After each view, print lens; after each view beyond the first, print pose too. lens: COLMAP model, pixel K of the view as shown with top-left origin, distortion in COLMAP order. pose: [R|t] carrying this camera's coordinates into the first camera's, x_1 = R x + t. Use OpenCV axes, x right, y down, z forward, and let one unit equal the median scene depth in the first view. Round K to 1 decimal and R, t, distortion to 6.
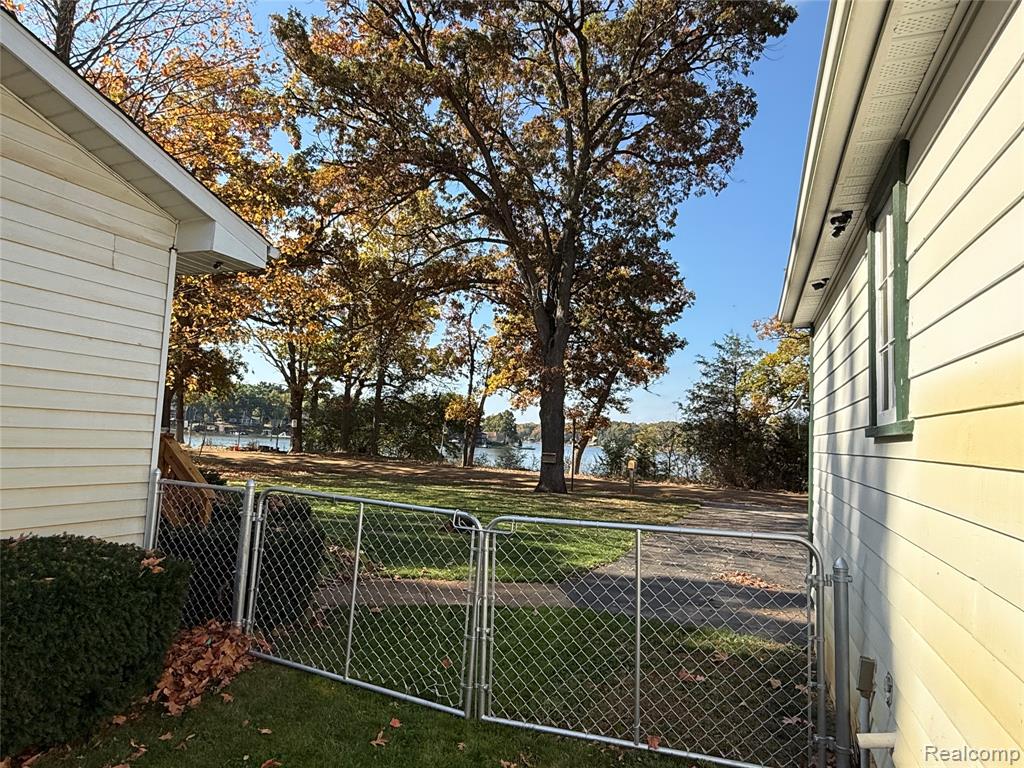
lens RADIAL K [[643.9, 0, 512.0], [0, 643.9, 384.0], [0, 0, 1]] dist [-0.001248, 0.000122]
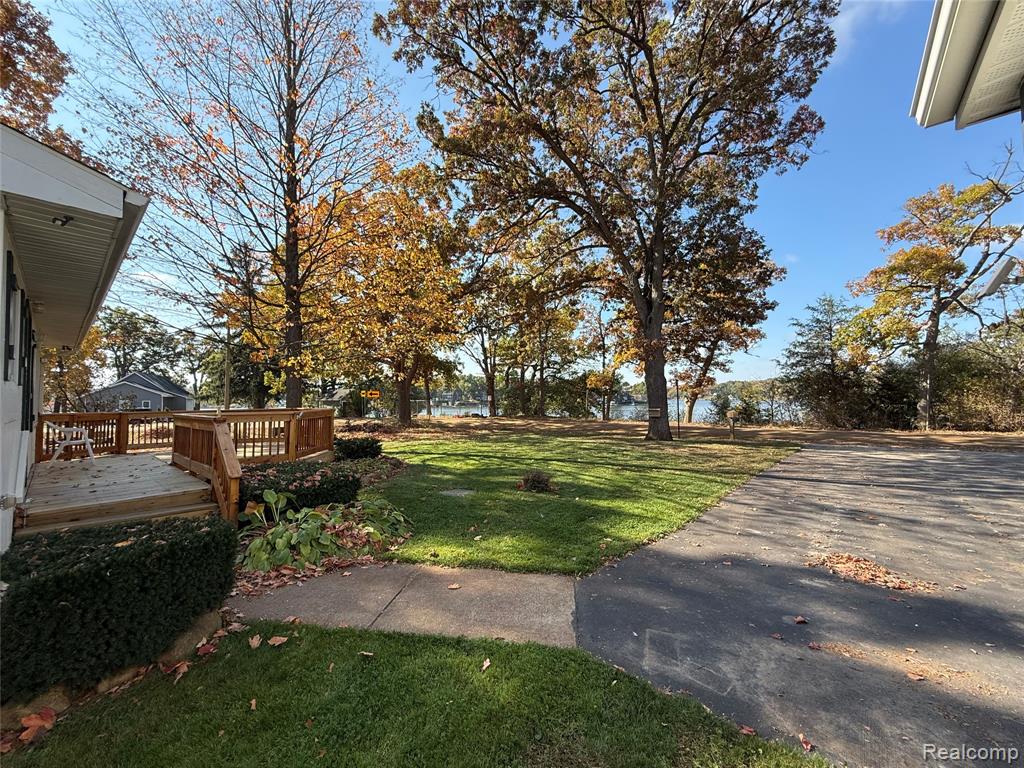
lens RADIAL K [[406.3, 0, 512.0], [0, 406.3, 384.0], [0, 0, 1]] dist [0.000371, -0.000087]
pose [[0.940497, -0.077524, -0.330839, 0.042333], [0.090168, 0.995661, 0.023016, 0.011461], [0.327619, -0.051478, 0.943406, 0.118211]]
